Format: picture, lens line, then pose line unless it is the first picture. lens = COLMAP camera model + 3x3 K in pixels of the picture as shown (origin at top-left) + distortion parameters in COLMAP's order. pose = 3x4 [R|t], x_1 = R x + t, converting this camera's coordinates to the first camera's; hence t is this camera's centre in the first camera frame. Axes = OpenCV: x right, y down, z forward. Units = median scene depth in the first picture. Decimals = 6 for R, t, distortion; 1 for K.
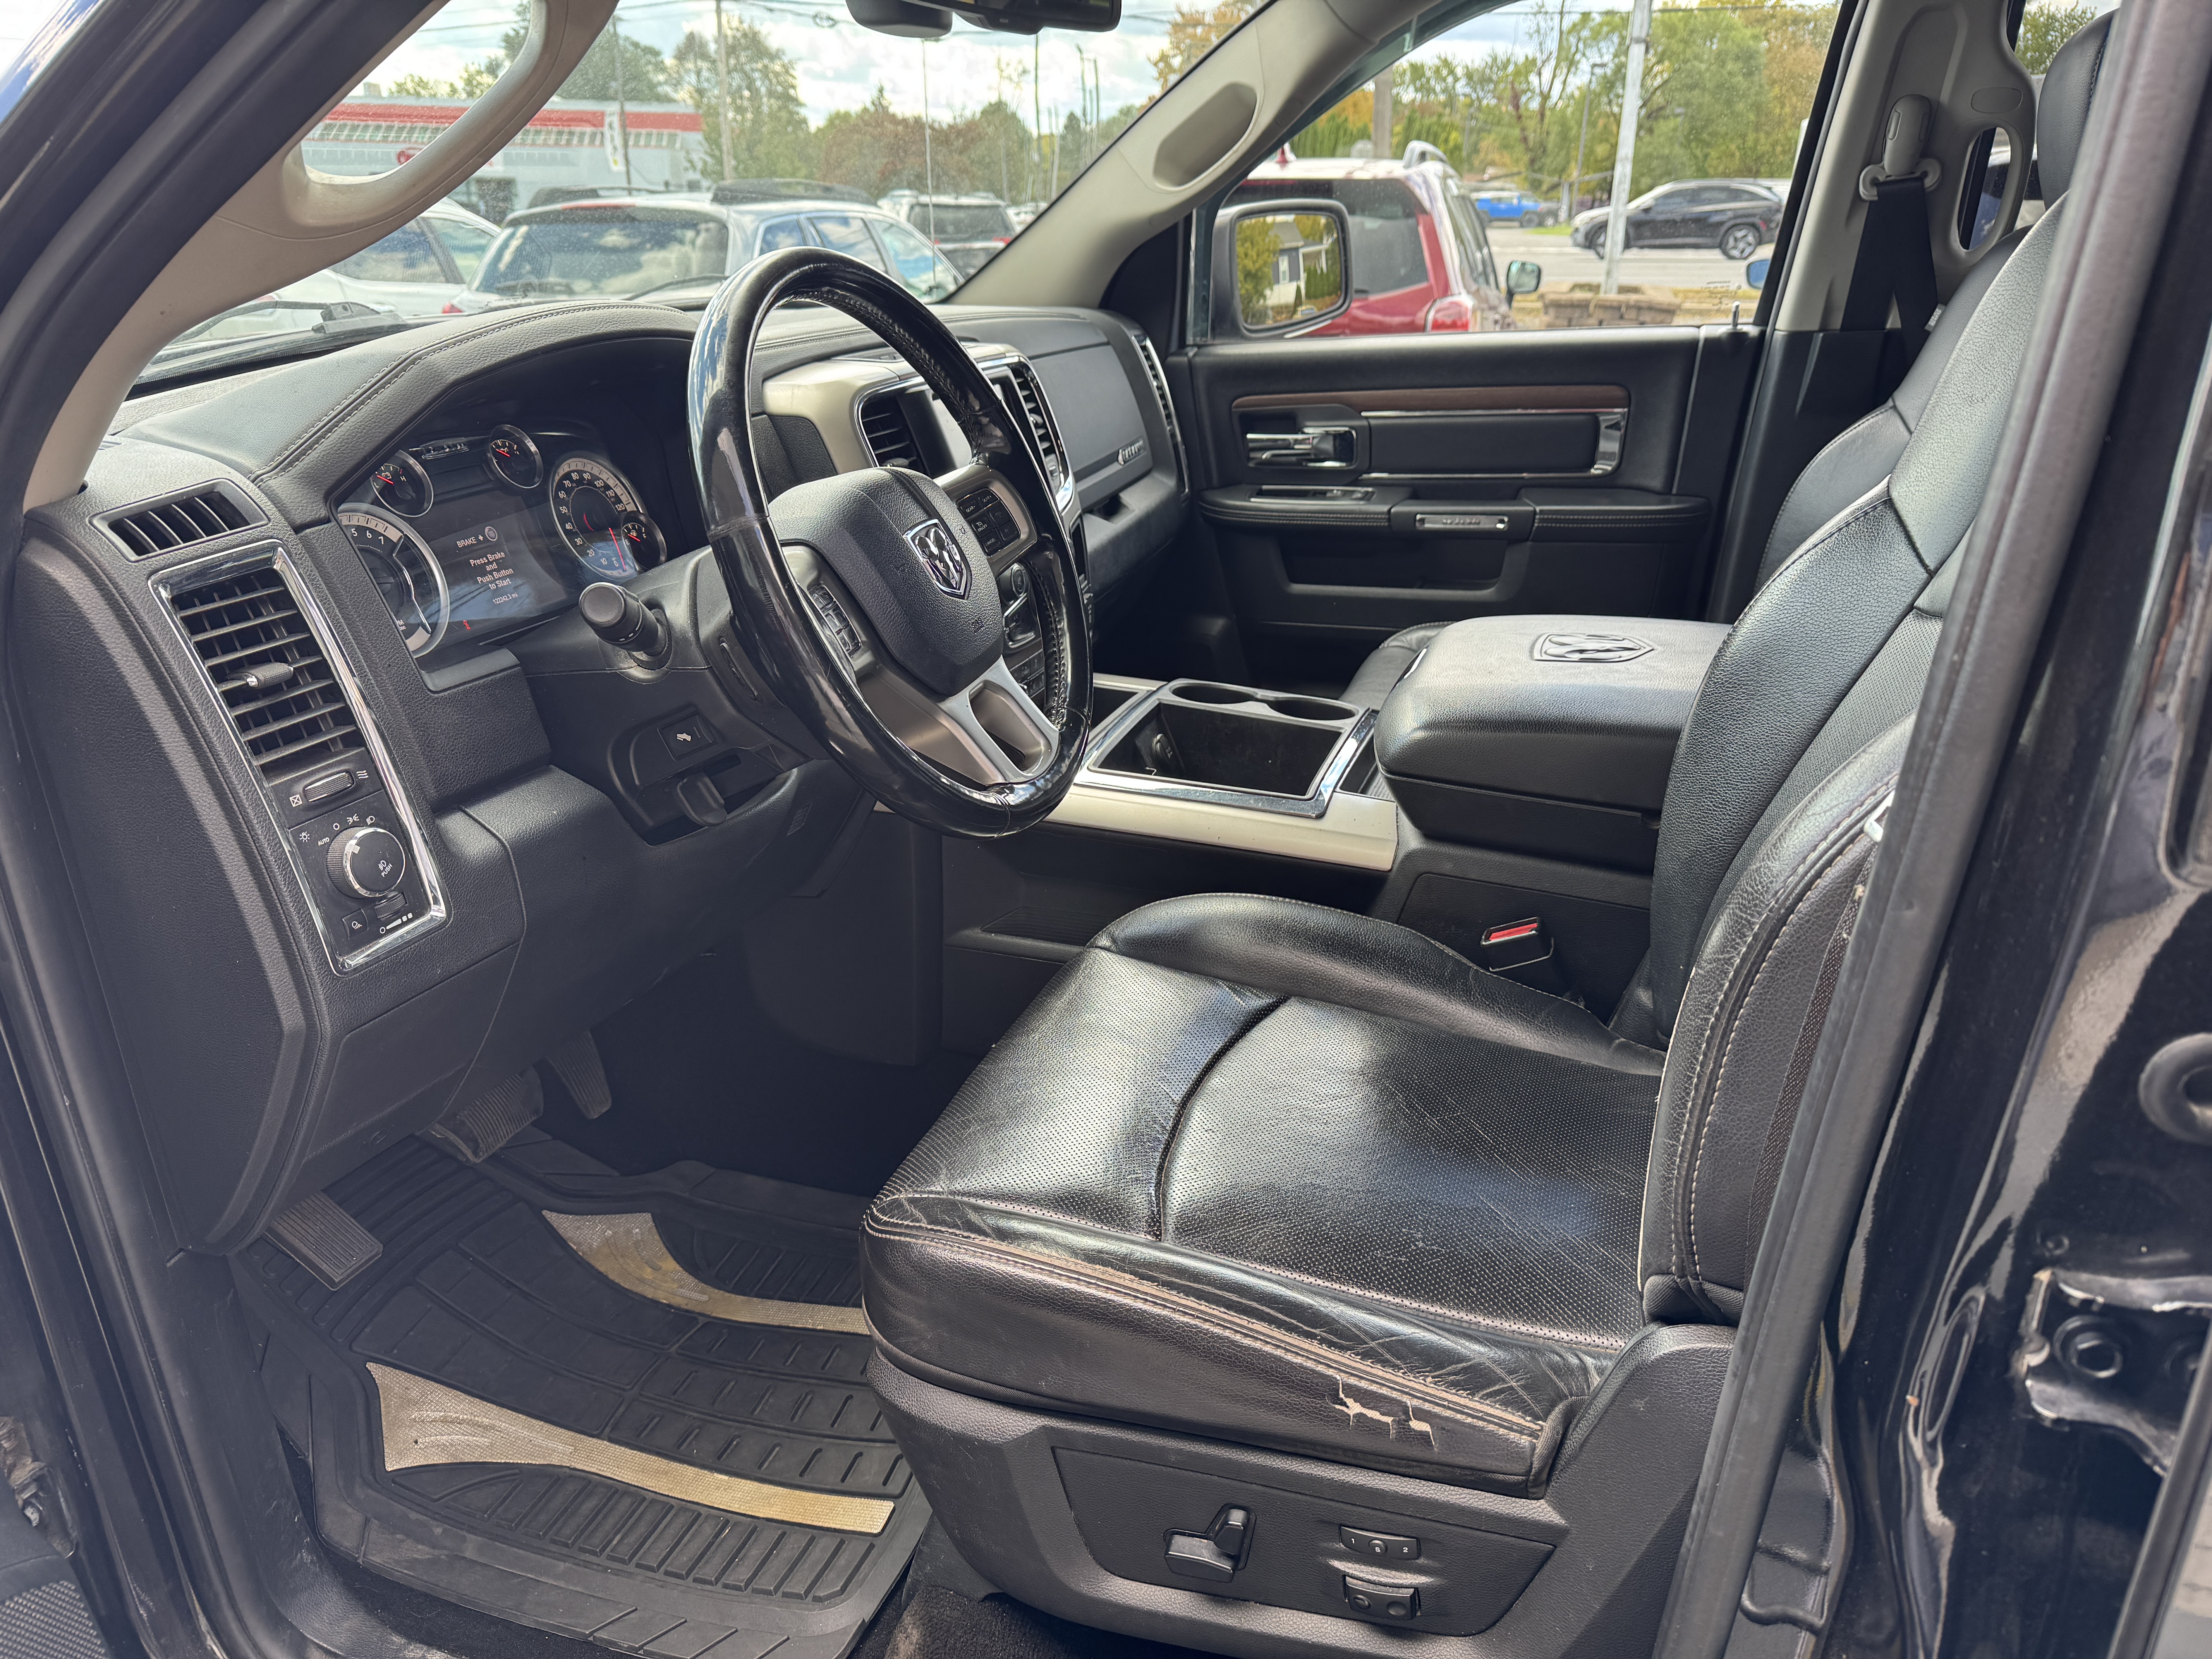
lens RADIAL K [[1505.1, 0, 1074.8], [0, 1505.1, 827.4], [0, 0, 1]] dist [0.100966, -0.136719]
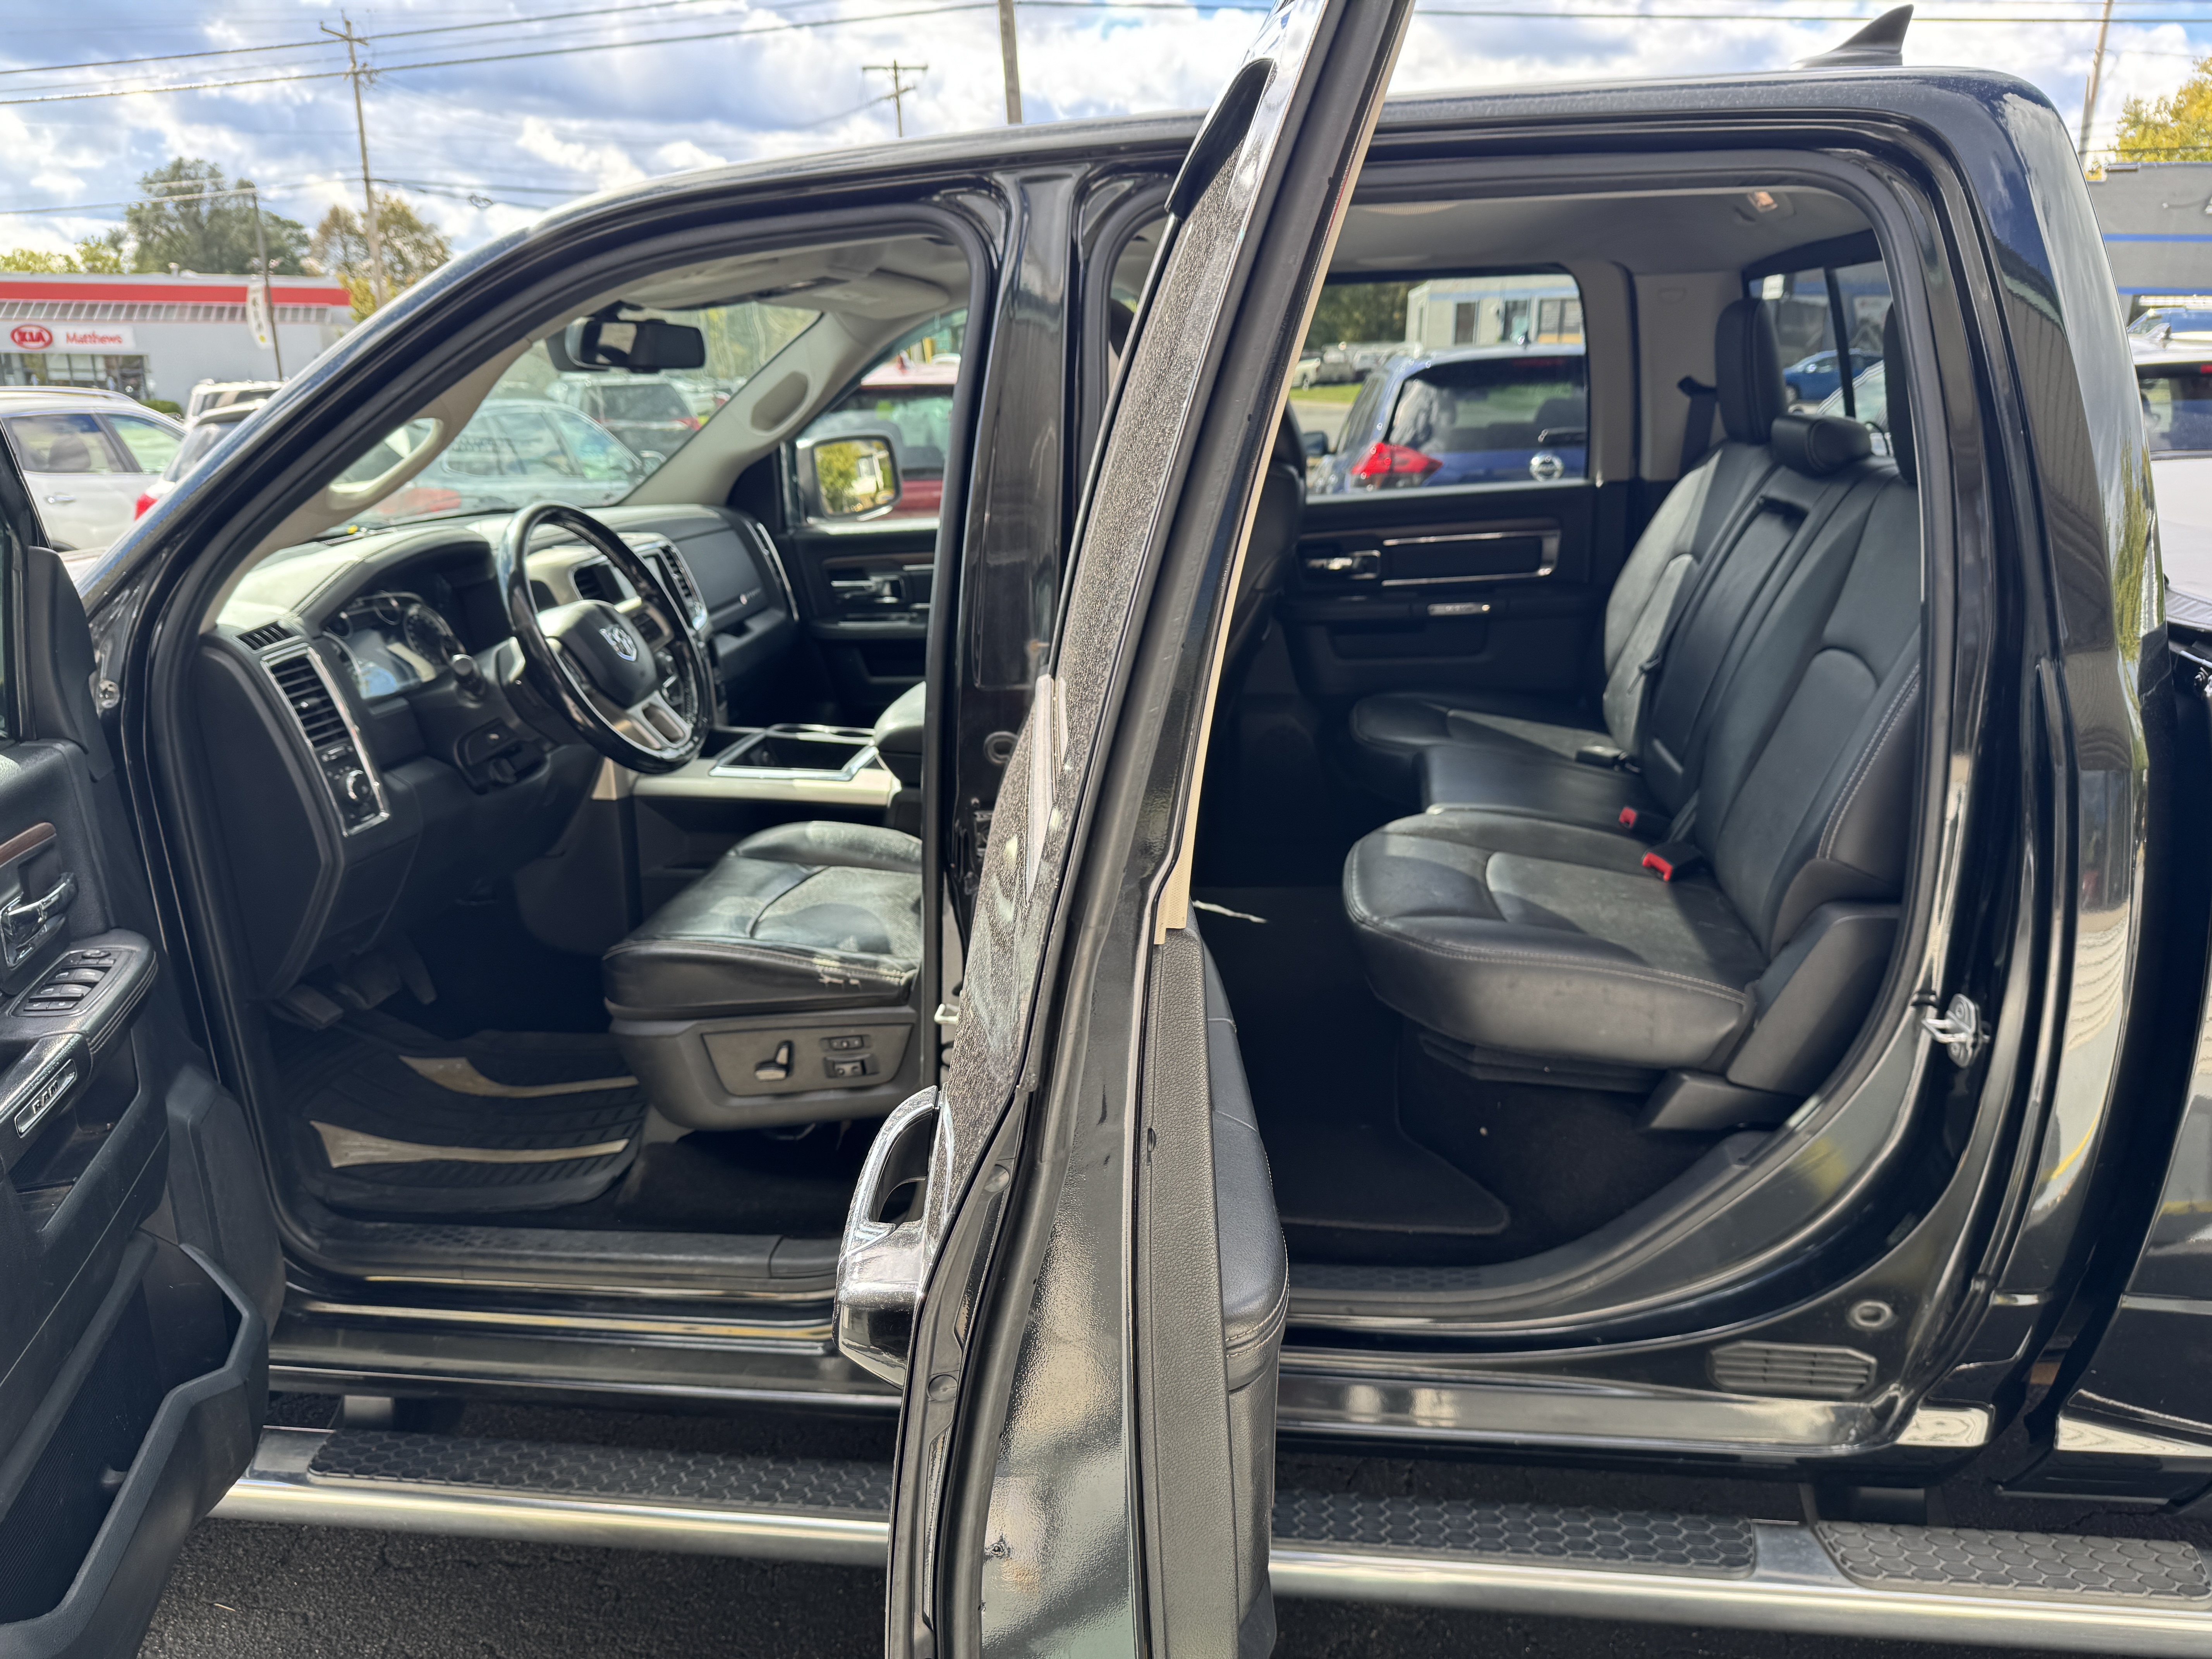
lens RADIAL K [[1486.2, 0, 1143.9], [0, 1486.2, 832.2], [0, 0, 1]] dist [0.058462, -0.129835]
pose [[0.969362, -0.071917, 0.234871, 0.066361], [0.092223, 0.992785, -0.076636, 0.191658], [-0.227665, 0.095949, 0.969001, -0.715370]]
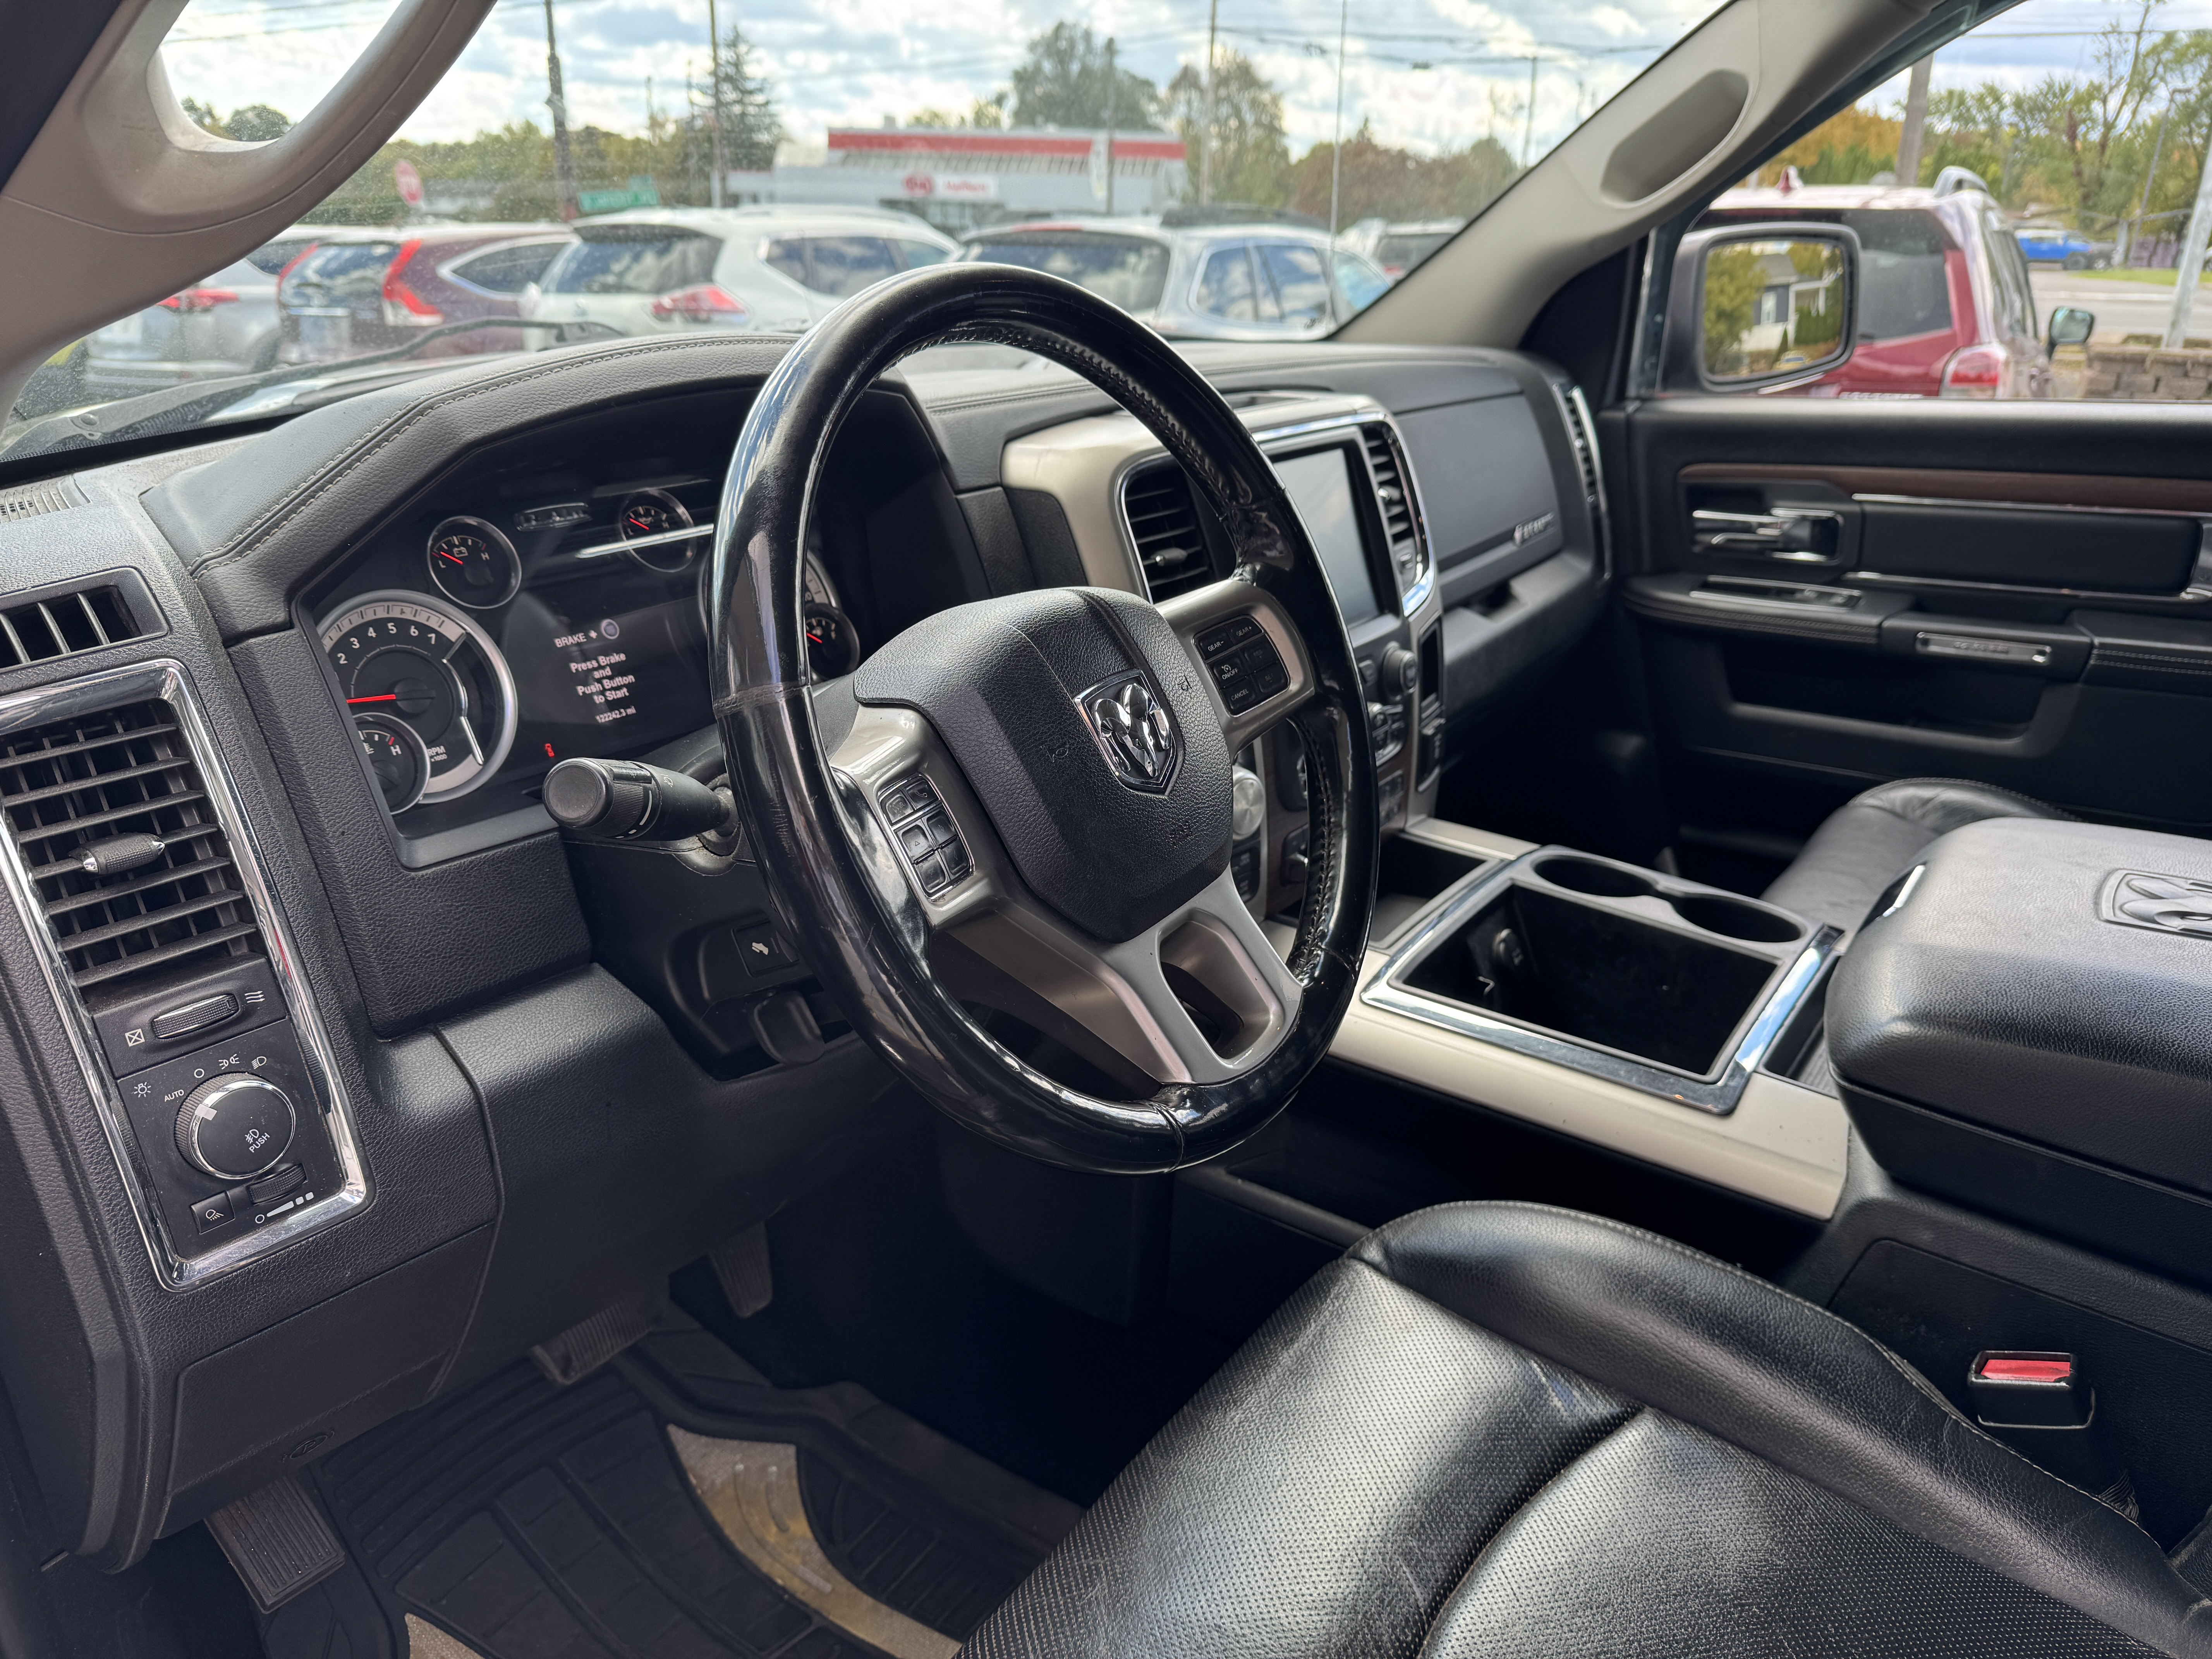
lens RADIAL K [[1532.4, 0, 1113.9], [0, 1532.4, 828.6], [0, 0, 1]] dist [0.007166, -0.007412]
pose [[0.965822, 0.107952, -0.235656, 0.038993], [-0.111801, 0.993726, -0.002991, -0.084000], [0.233855, 0.029236, 0.971832, 0.223915]]
